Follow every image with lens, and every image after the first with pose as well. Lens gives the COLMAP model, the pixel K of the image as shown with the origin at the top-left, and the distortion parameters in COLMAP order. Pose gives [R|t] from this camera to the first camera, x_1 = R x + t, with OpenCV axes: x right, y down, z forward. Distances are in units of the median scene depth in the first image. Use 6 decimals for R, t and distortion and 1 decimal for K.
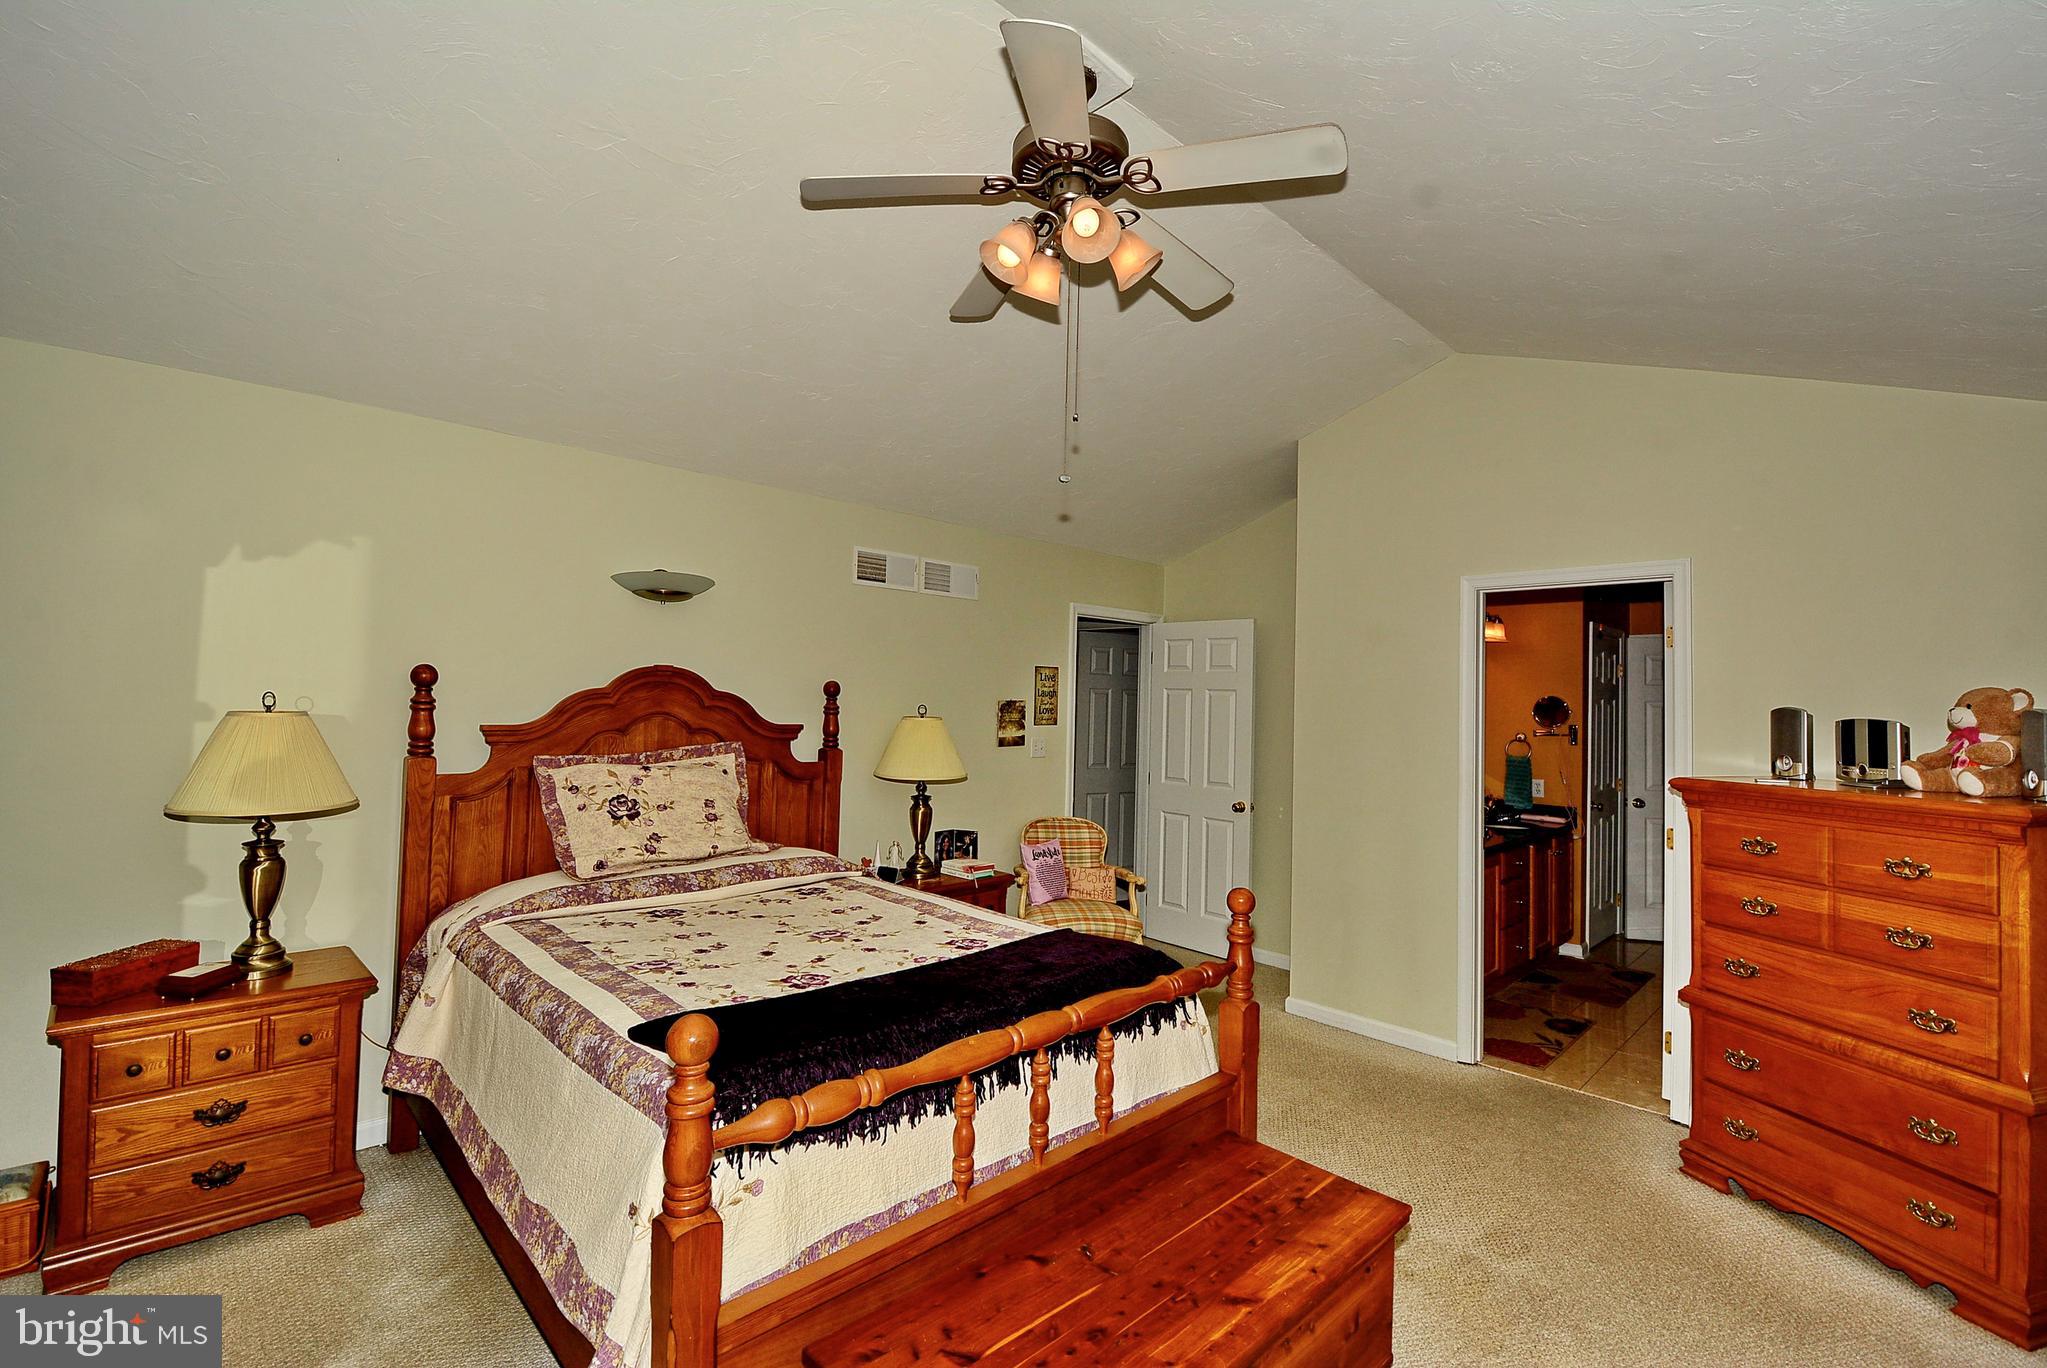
lens RADIAL K [[908.8, 0, 1032.3], [0, 908.8, 675.8], [0, 0, 1]] dist [-0.019244, -0.000752]
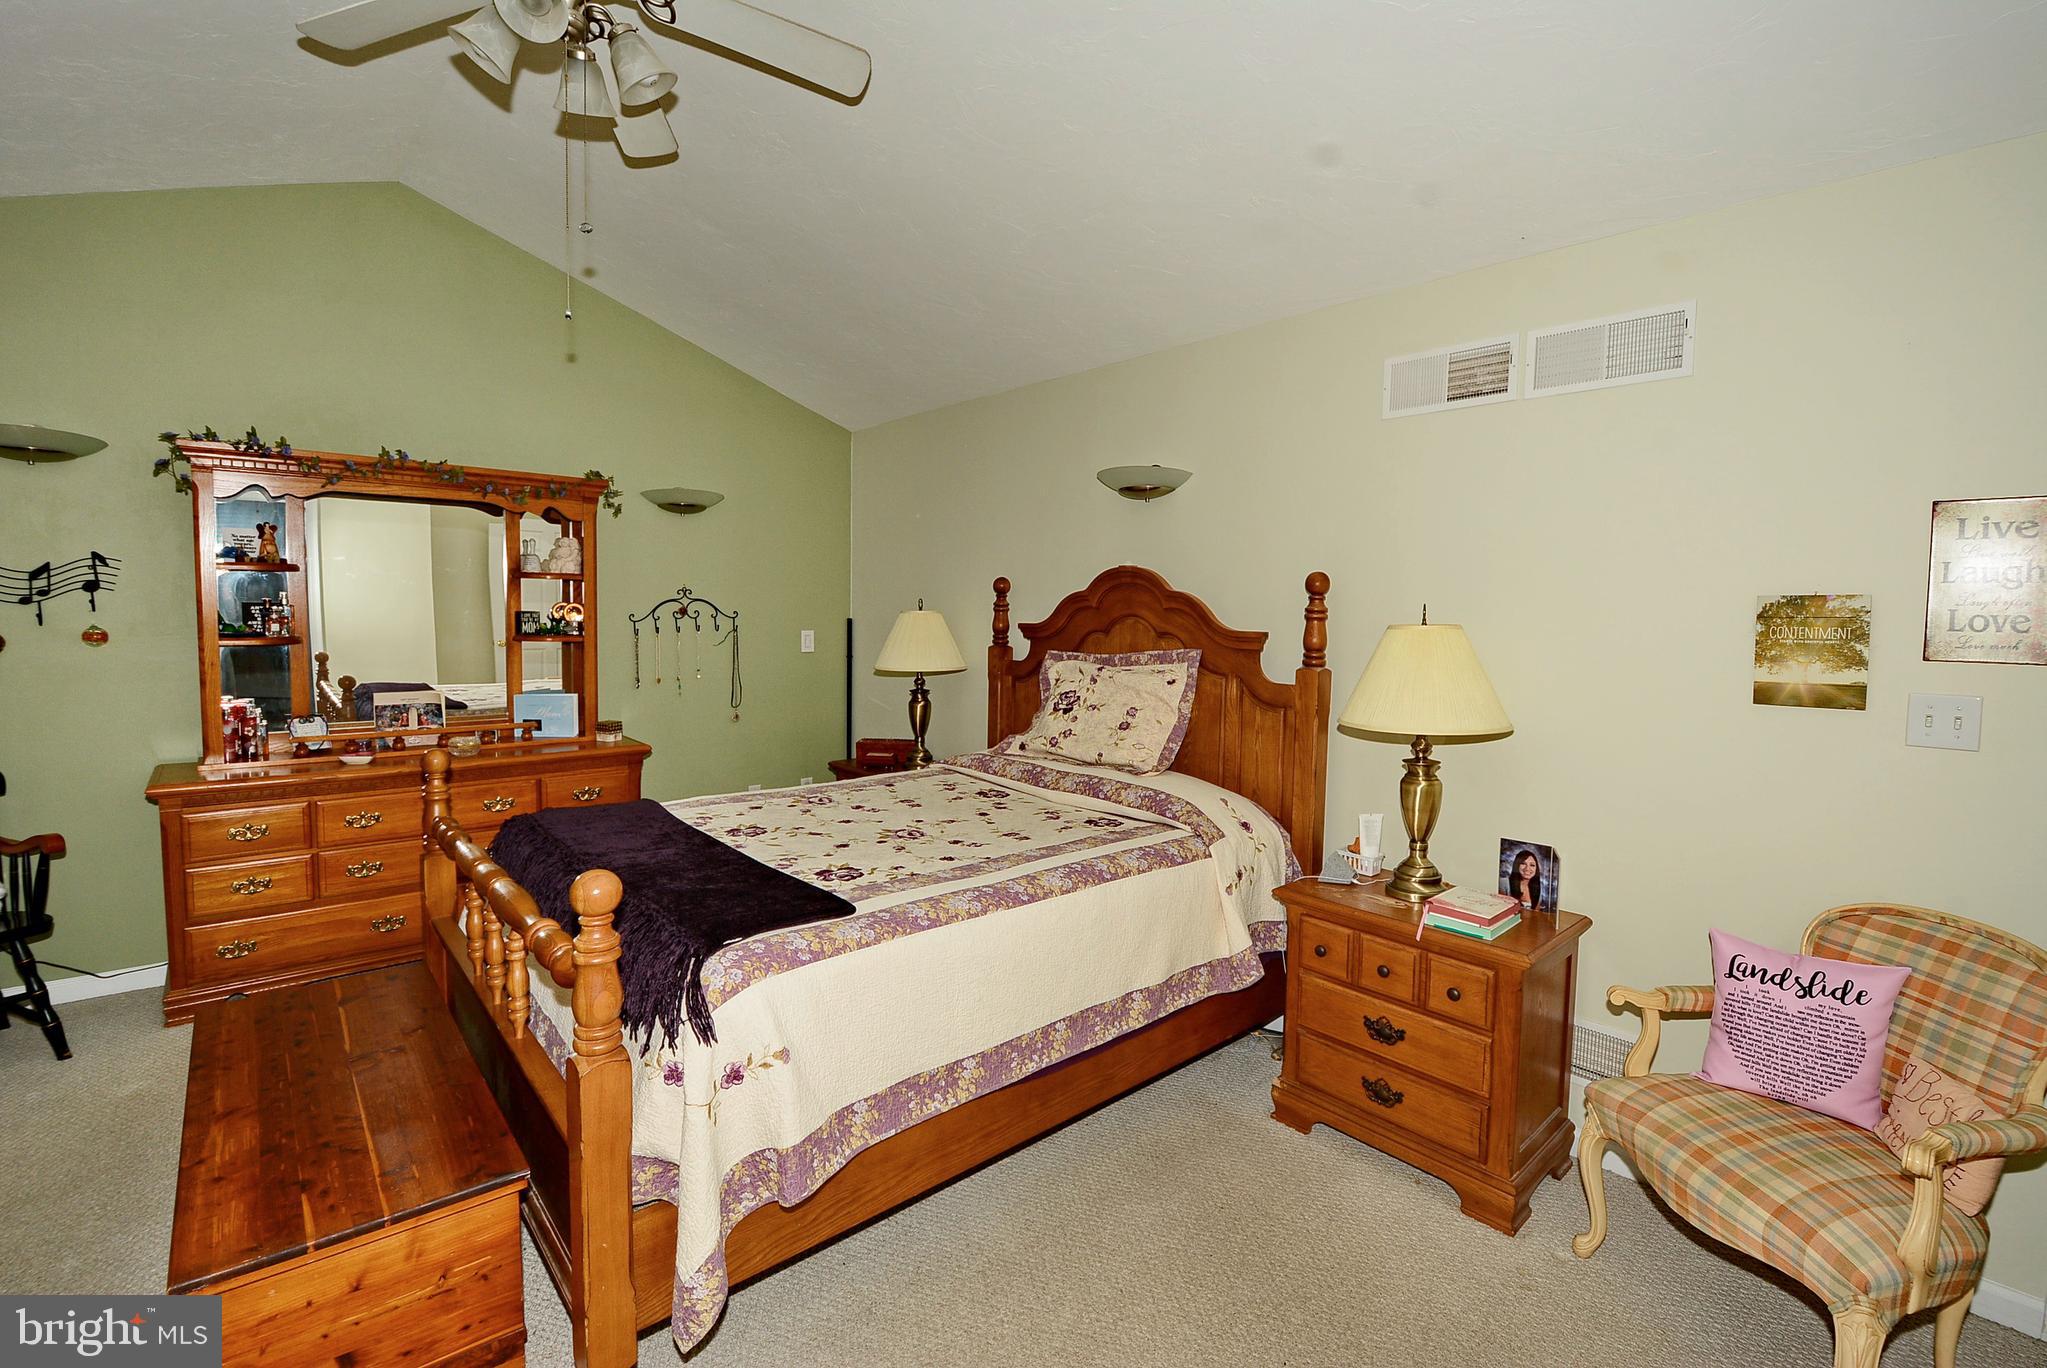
lens RADIAL K [[908.8, 0, 1029.0], [0, 908.8, 668.7], [0, 0, 1]] dist [-0.019244, -0.000752]
pose [[-0.079755, 0.049154, -0.995602, 0.543111], [0.016436, 0.998713, 0.047991, 0.046599], [0.996679, -0.012537, -0.080460, 0.906319]]
